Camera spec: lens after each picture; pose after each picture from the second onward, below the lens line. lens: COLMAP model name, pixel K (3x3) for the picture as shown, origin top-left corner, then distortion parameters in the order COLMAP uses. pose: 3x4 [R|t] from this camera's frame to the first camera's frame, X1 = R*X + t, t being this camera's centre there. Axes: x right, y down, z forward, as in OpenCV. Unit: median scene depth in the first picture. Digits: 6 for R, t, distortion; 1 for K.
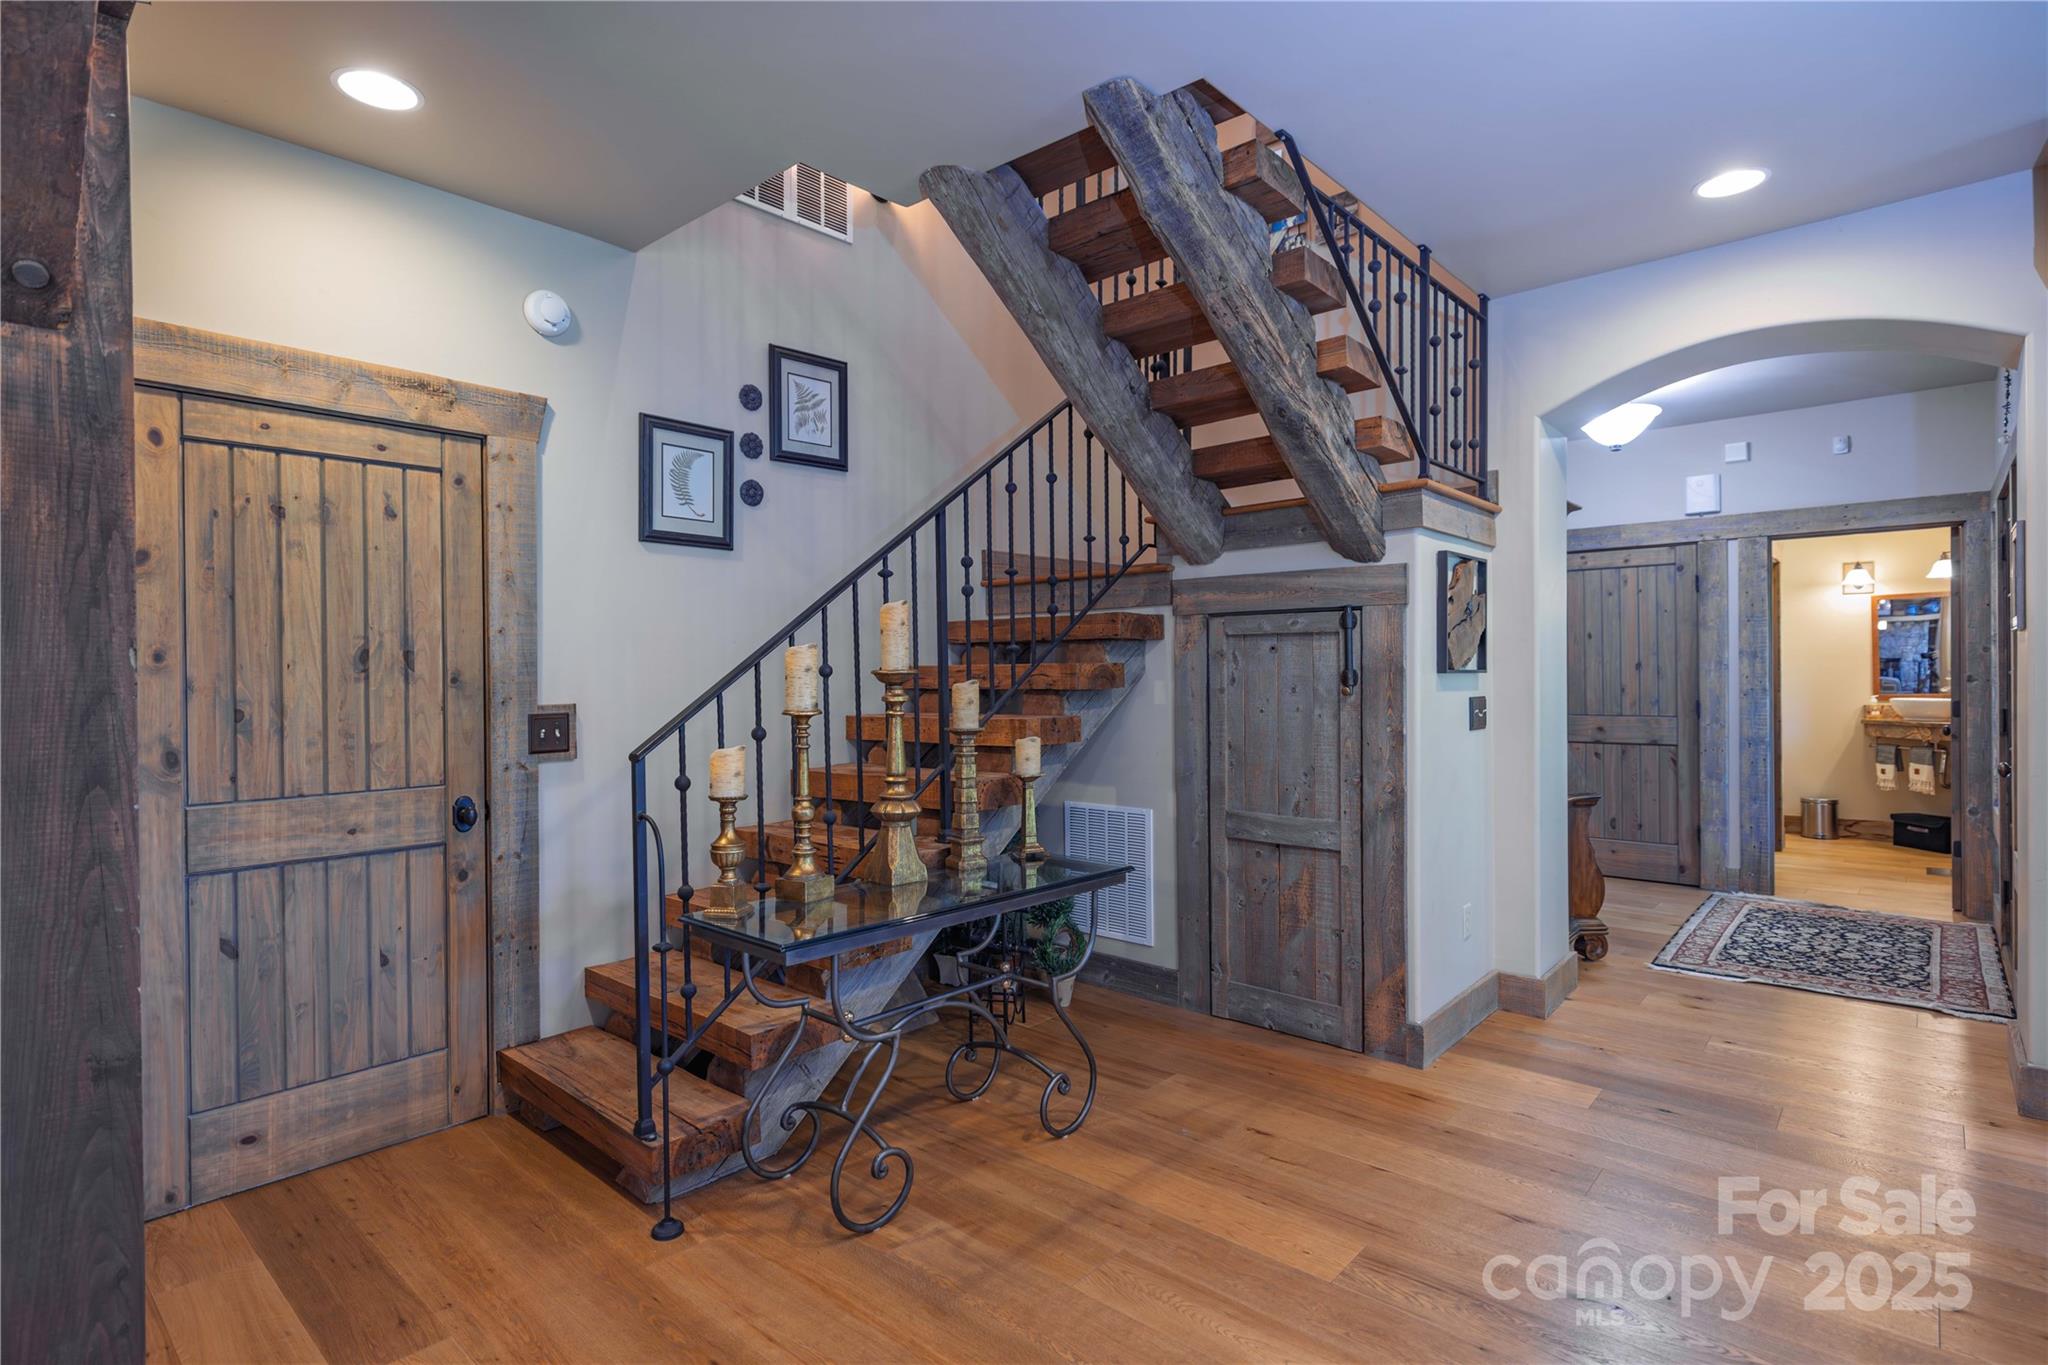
lens RADIAL K [[1012.4, 0, 1016.6], [0, 1012.4, 665.1], [0, 0, 1]] dist [0.003148, 0.000098]
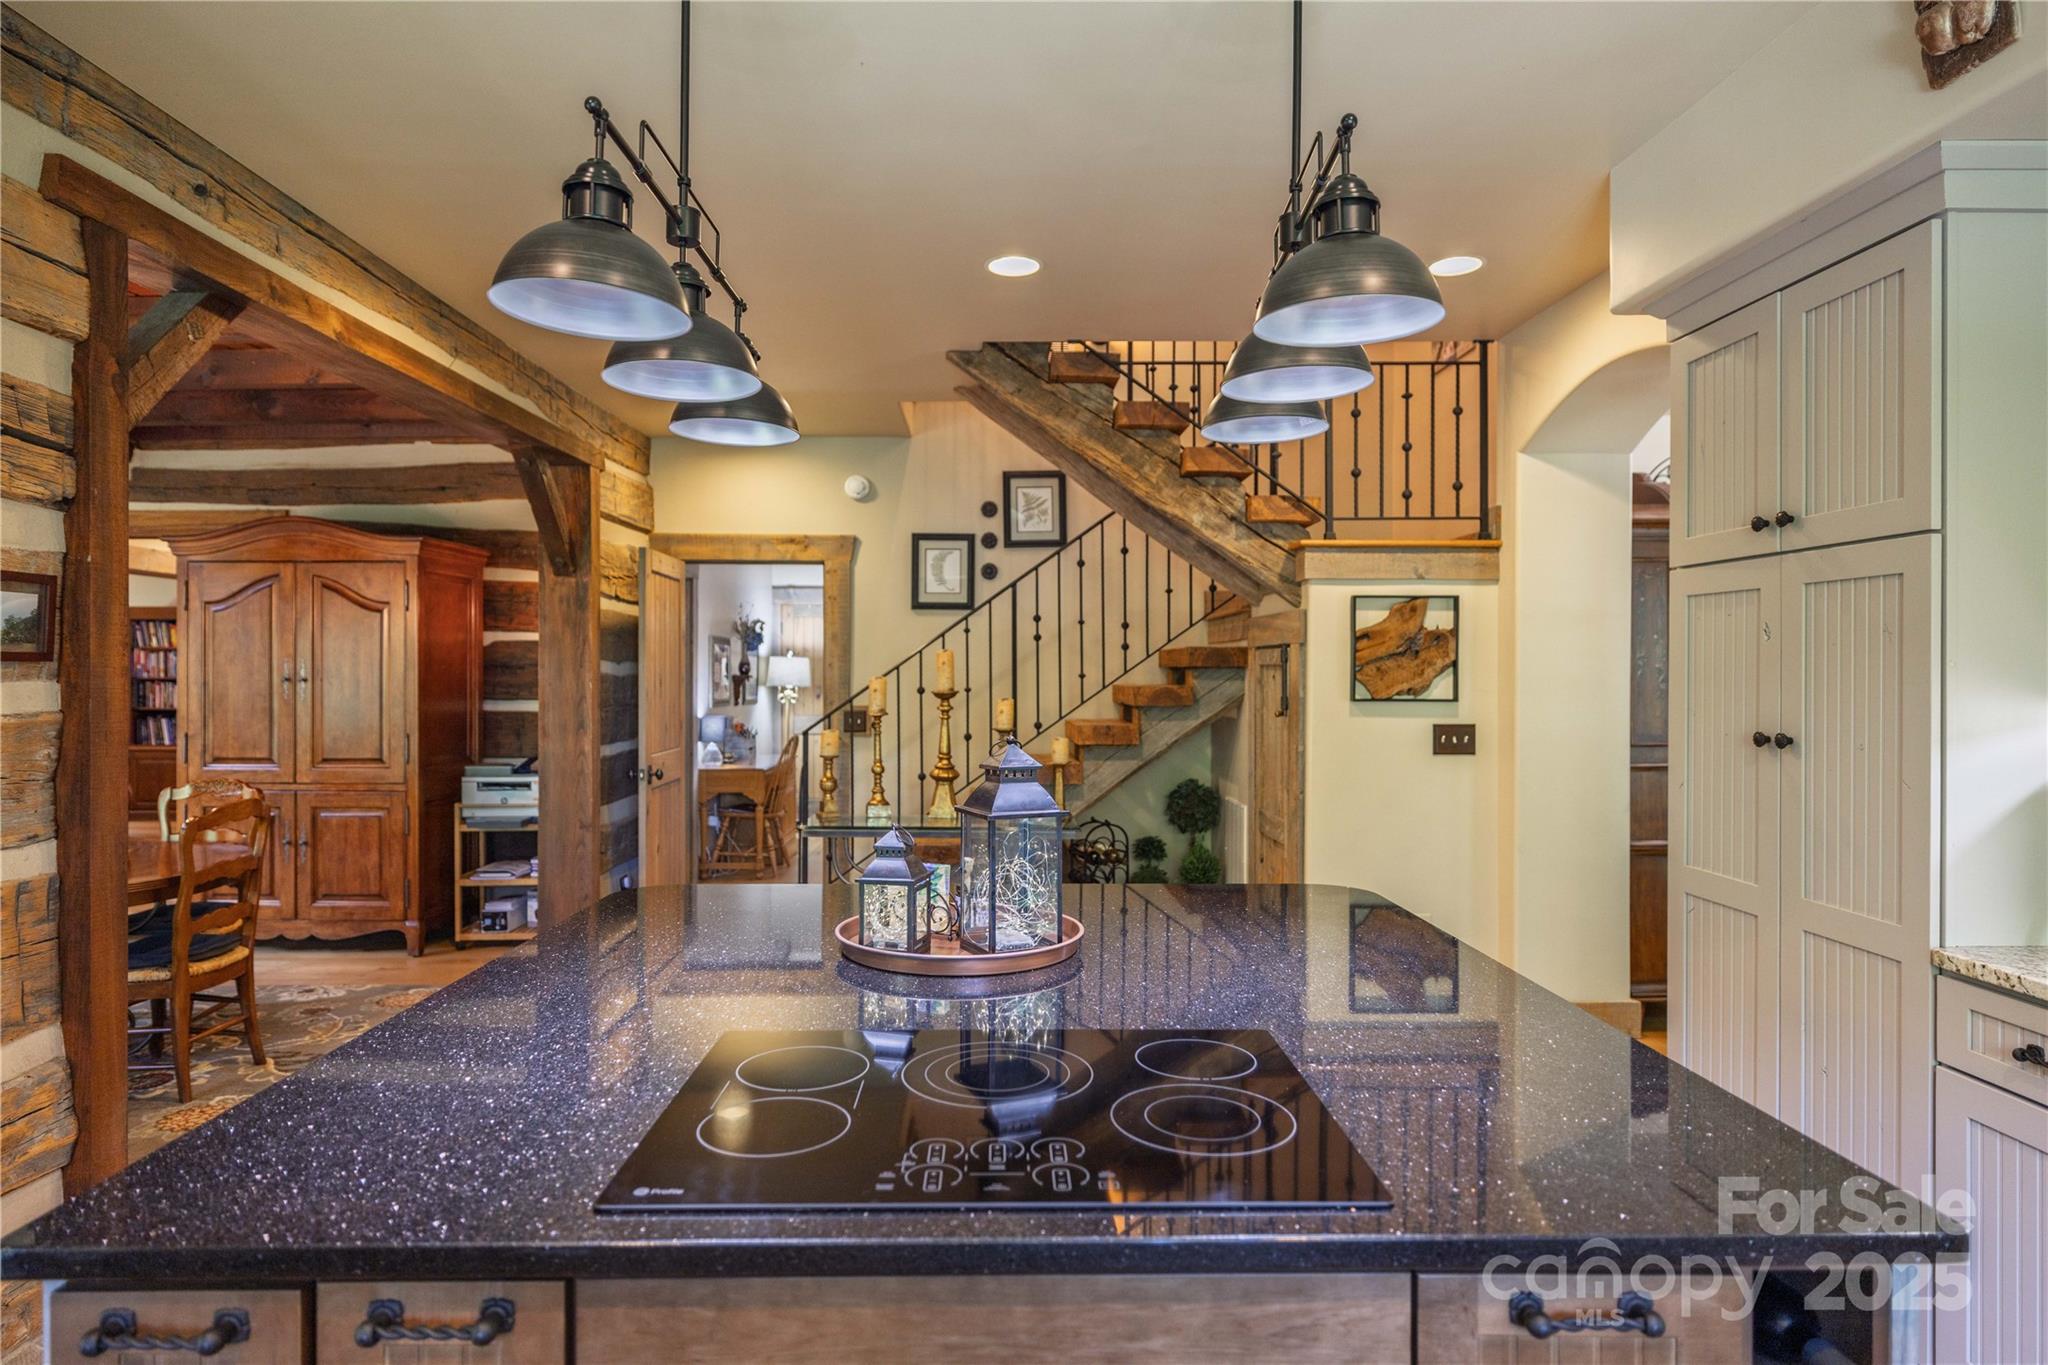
lens RADIAL K [[1179.0, 0, 1028.4], [0, 1179.0, 672.0], [0, 0, 1]] dist [-0.000309, -0.000157]
pose [[0.690103, 0.009173, -0.723653, 1.077930], [-0.004180, 0.999954, 0.008689, -0.034412], [0.723700, -0.002971, 0.690109, -0.186900]]
